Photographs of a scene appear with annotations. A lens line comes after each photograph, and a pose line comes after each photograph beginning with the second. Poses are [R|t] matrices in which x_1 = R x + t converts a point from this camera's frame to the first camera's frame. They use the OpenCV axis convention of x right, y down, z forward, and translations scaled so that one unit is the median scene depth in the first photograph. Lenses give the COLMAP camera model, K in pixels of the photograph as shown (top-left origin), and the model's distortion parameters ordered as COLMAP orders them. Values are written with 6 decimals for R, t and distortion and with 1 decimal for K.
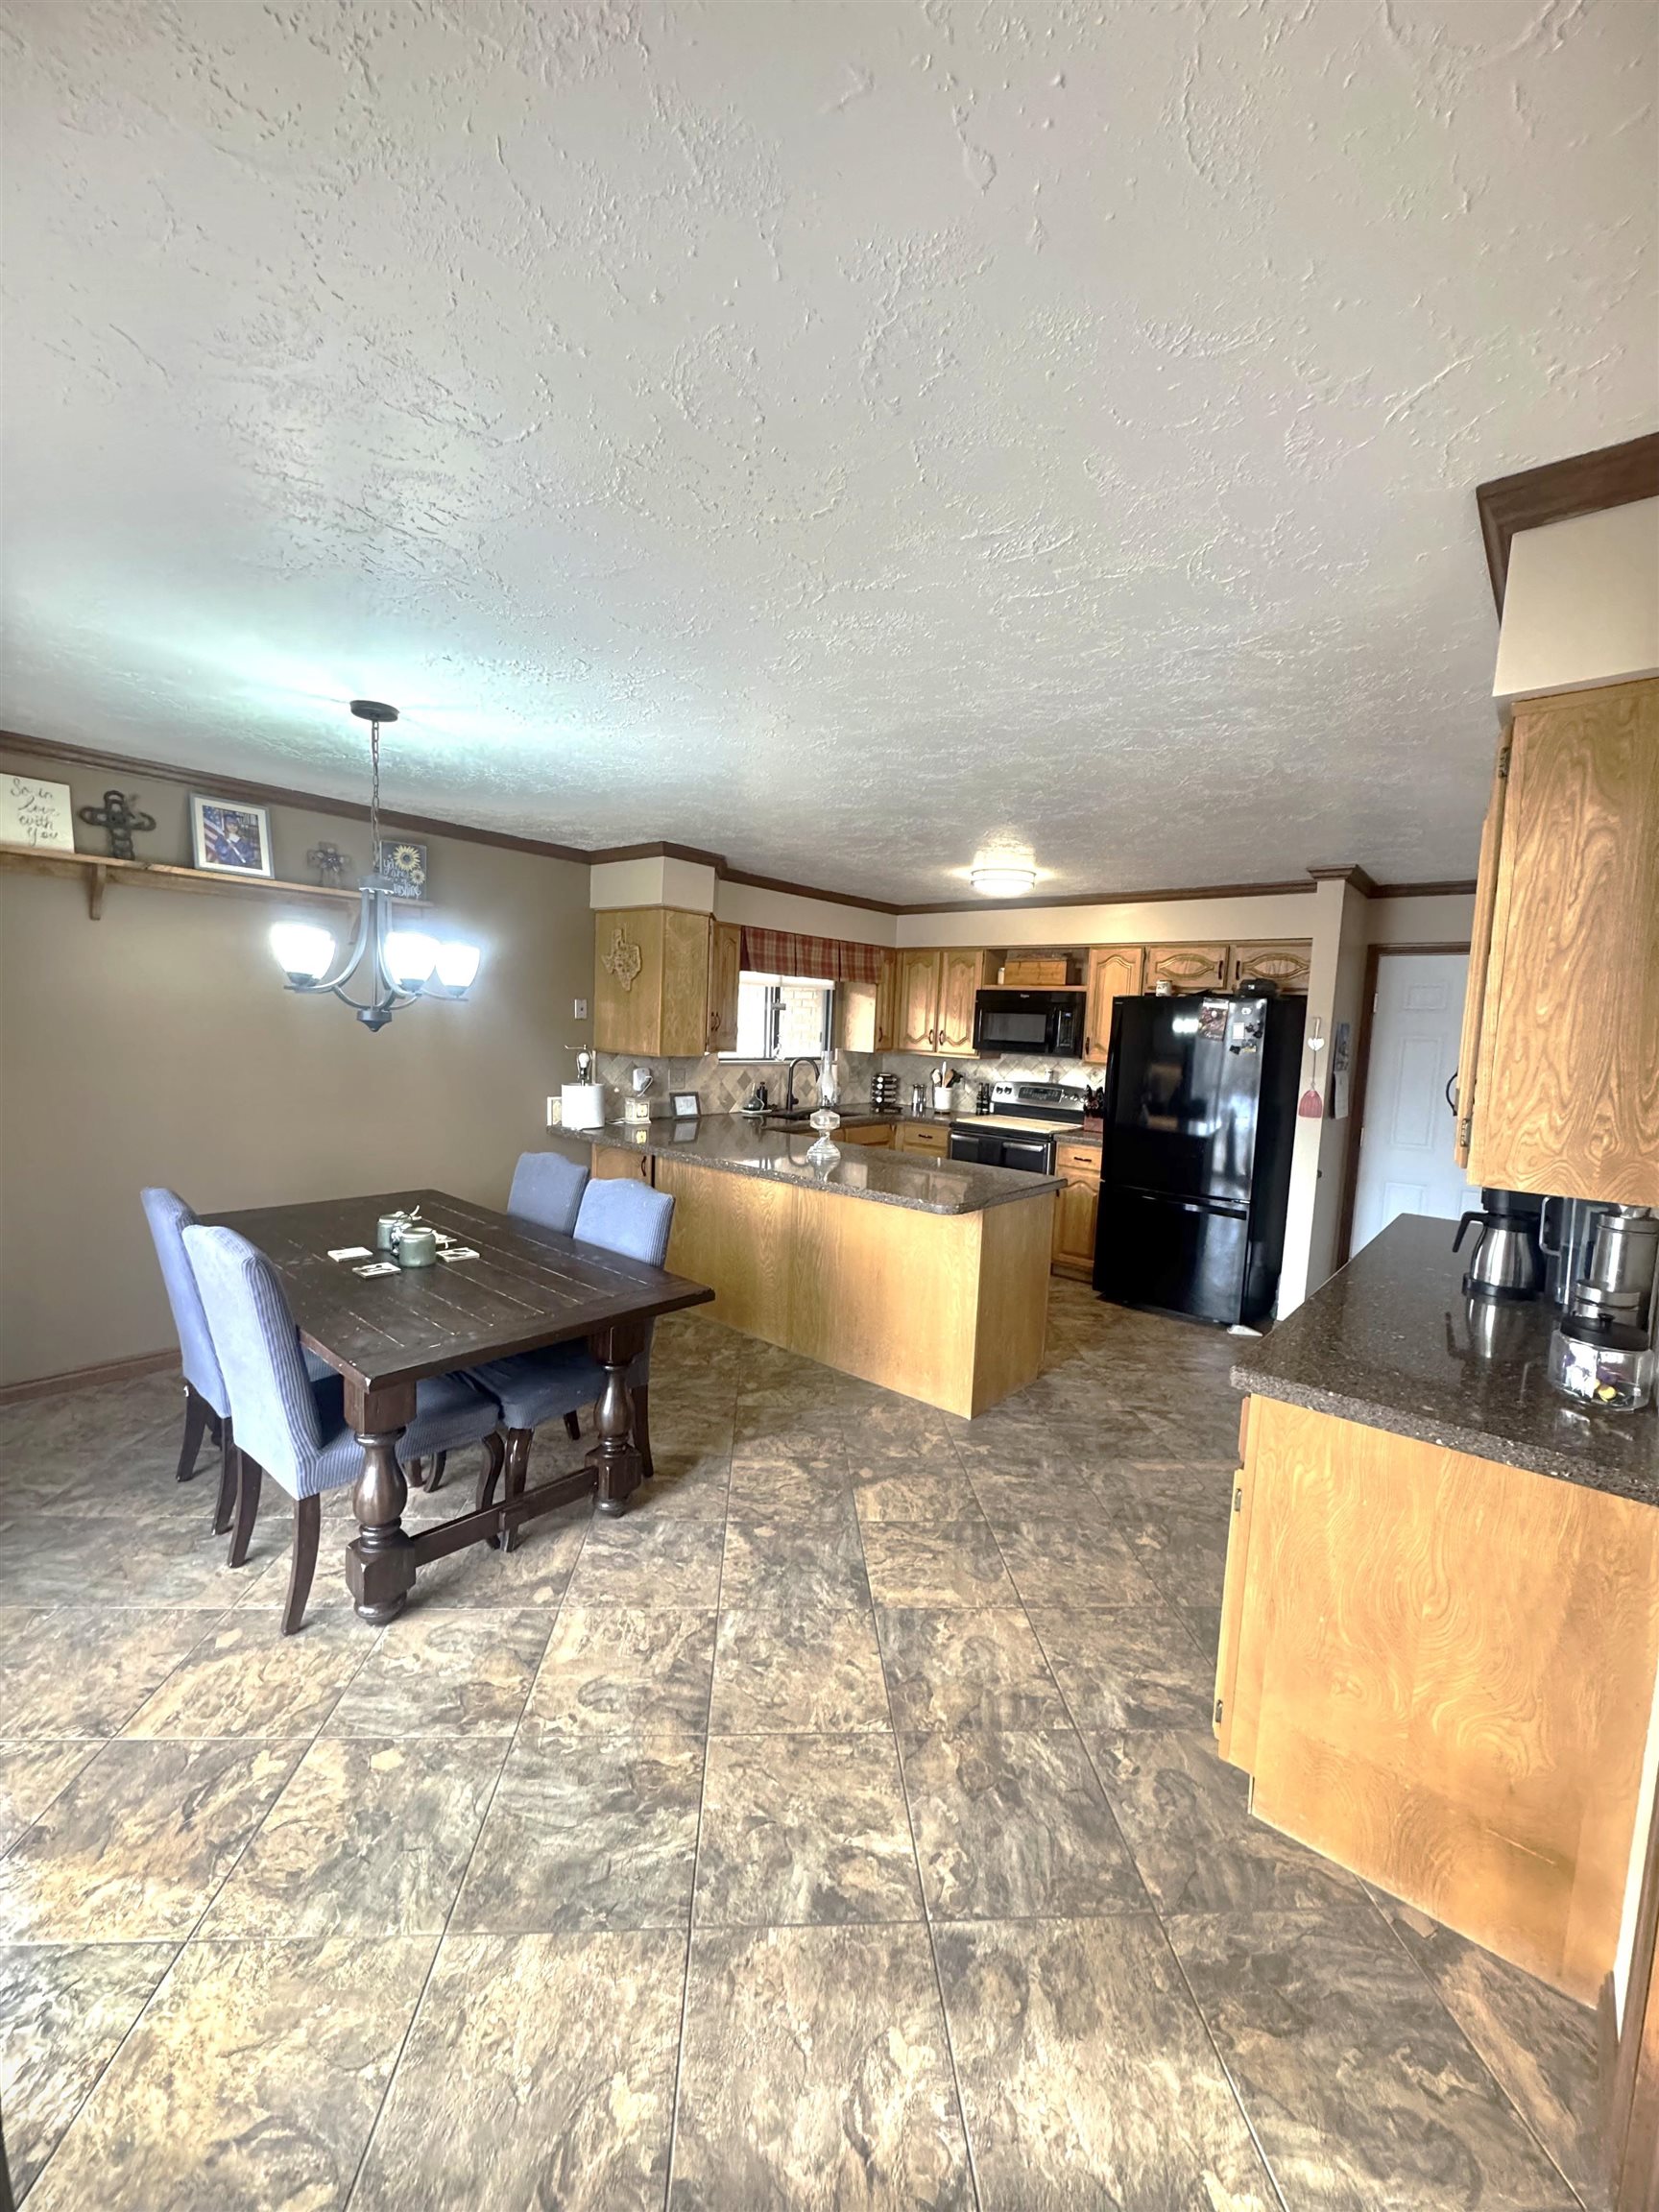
lens RADIAL K [[879.5, 0, 830.4], [0, 879.5, 1106.3], [0, 0, 1]] dist [-0.000627, -0.000351]
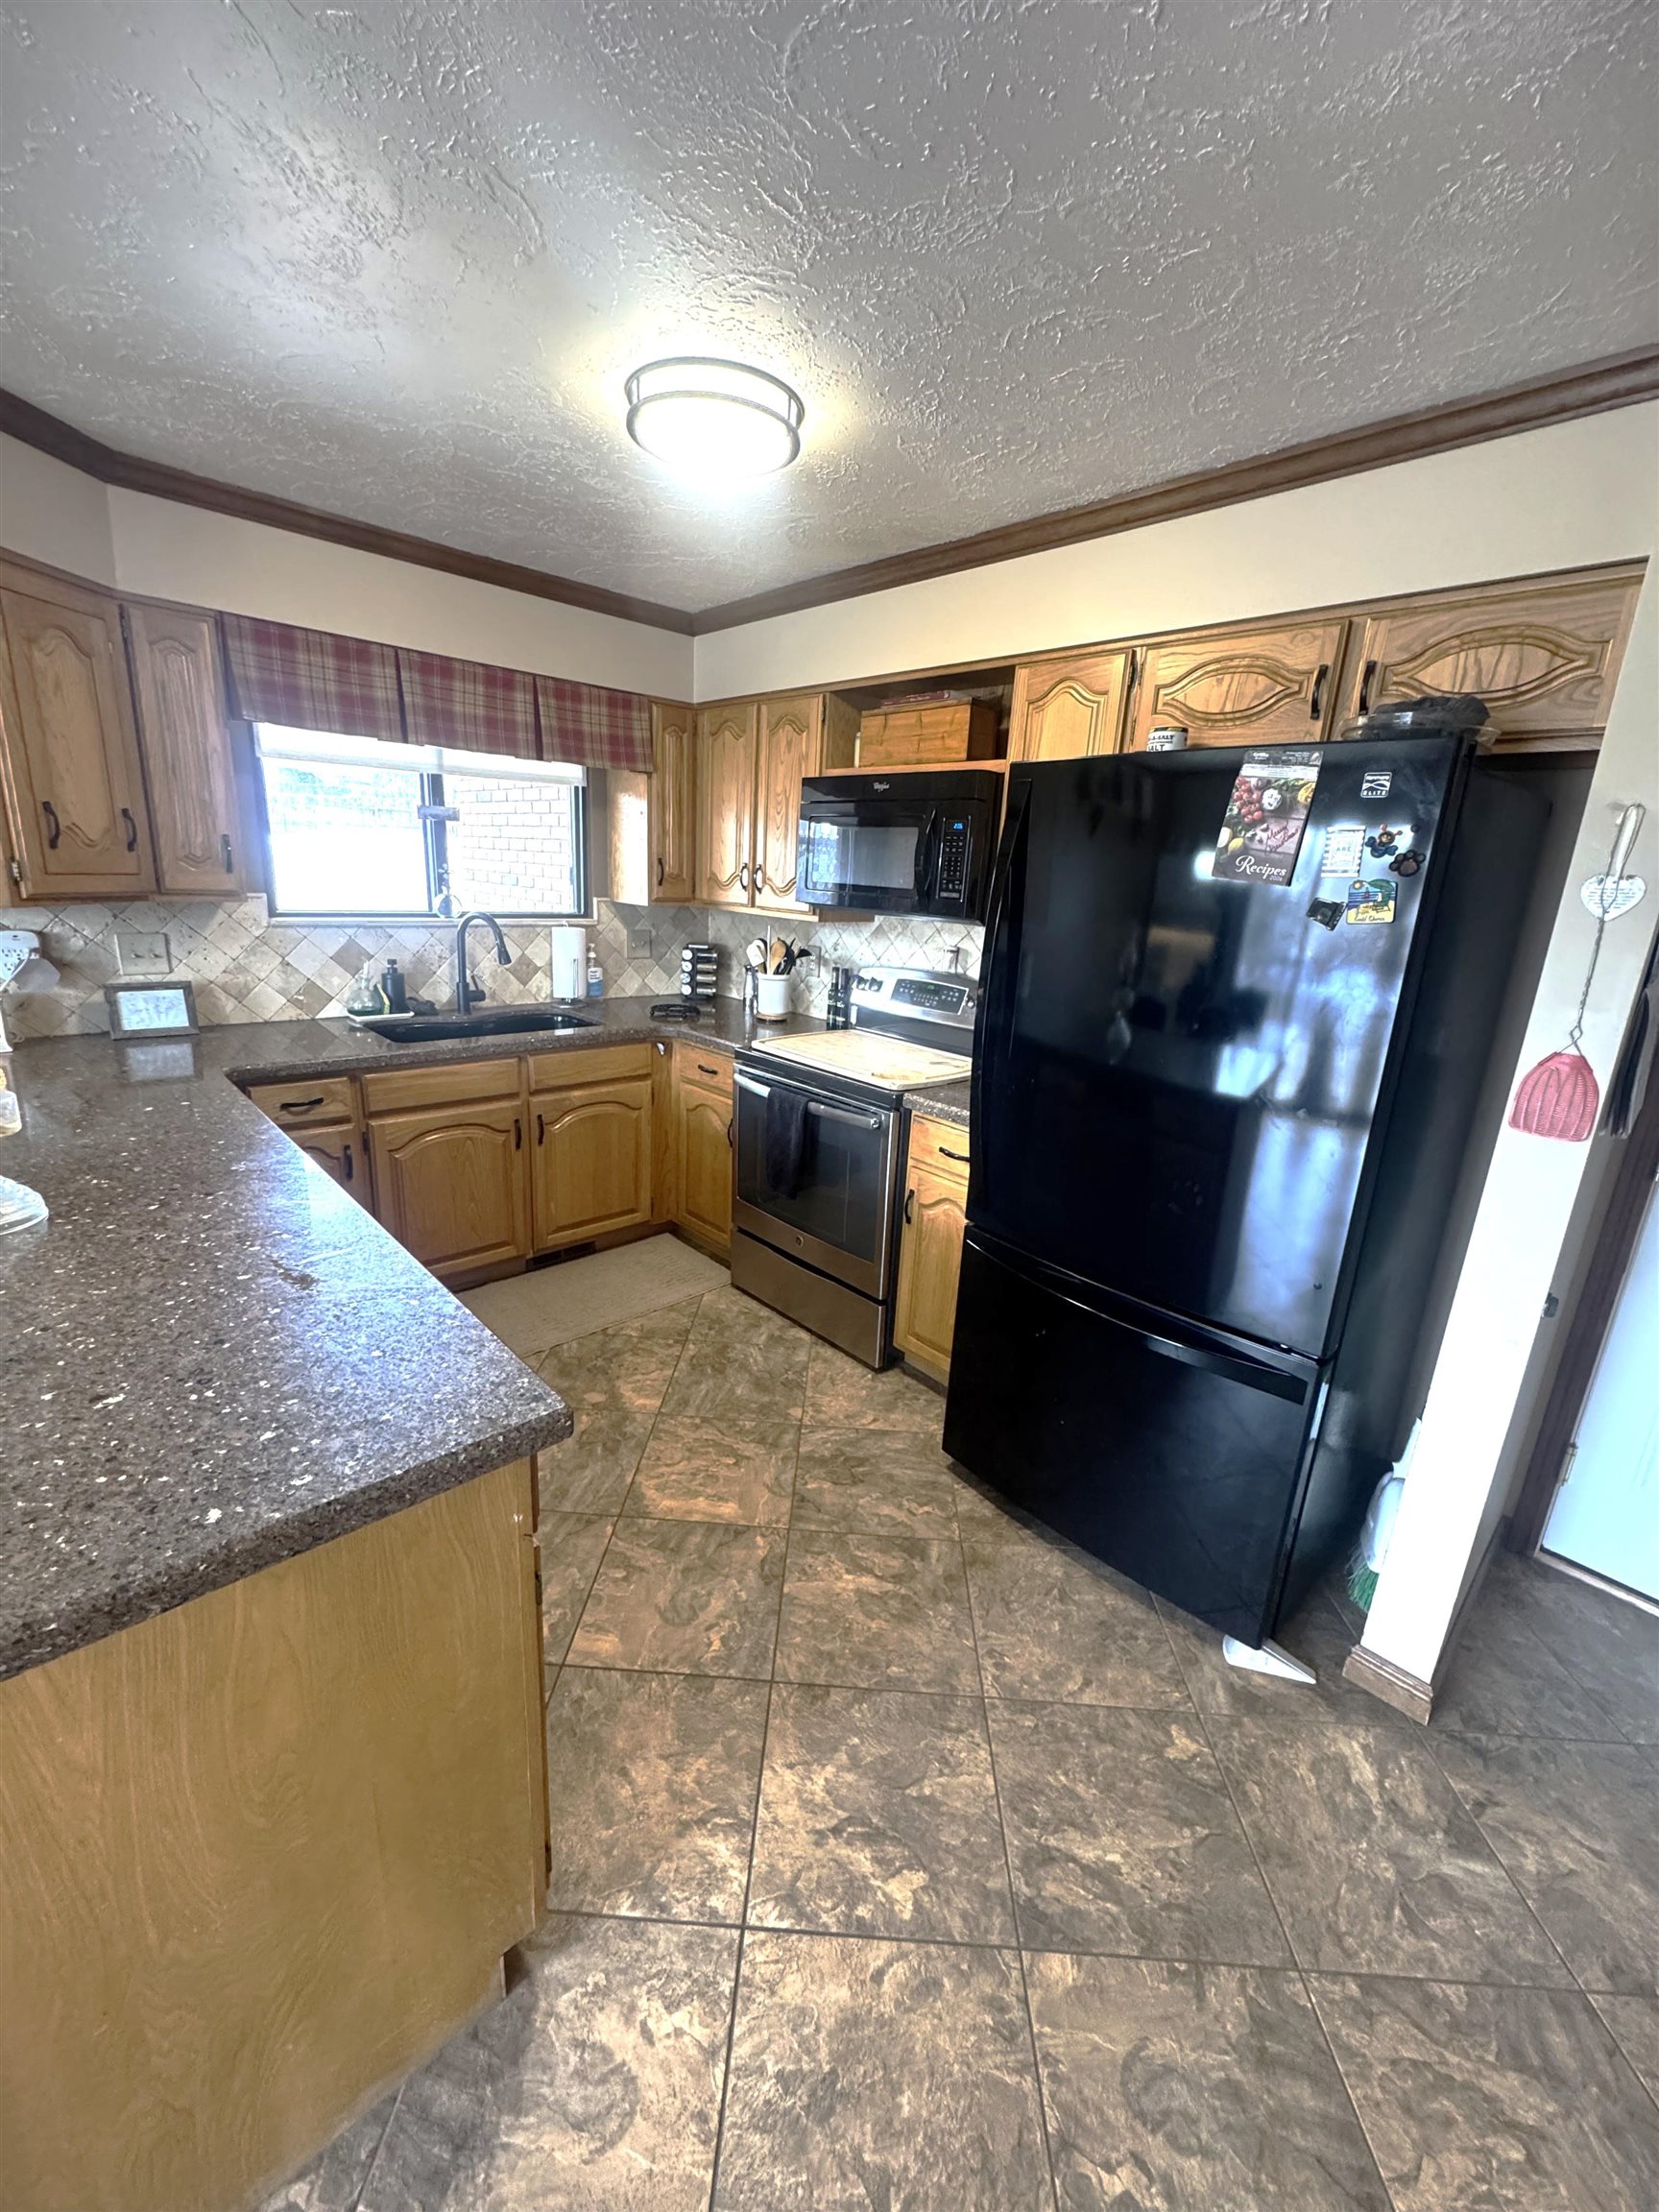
lens RADIAL K [[879.5, 0, 828.6], [0, 879.5, 1110.0], [0, 0, 1]] dist [-0.000627, -0.000351]
pose [[0.994572, 0.038699, -0.096584, 0.230847], [-0.021993, 0.985477, 0.168378, -0.032296], [0.101697, -0.165340, 0.980979, 0.481587]]
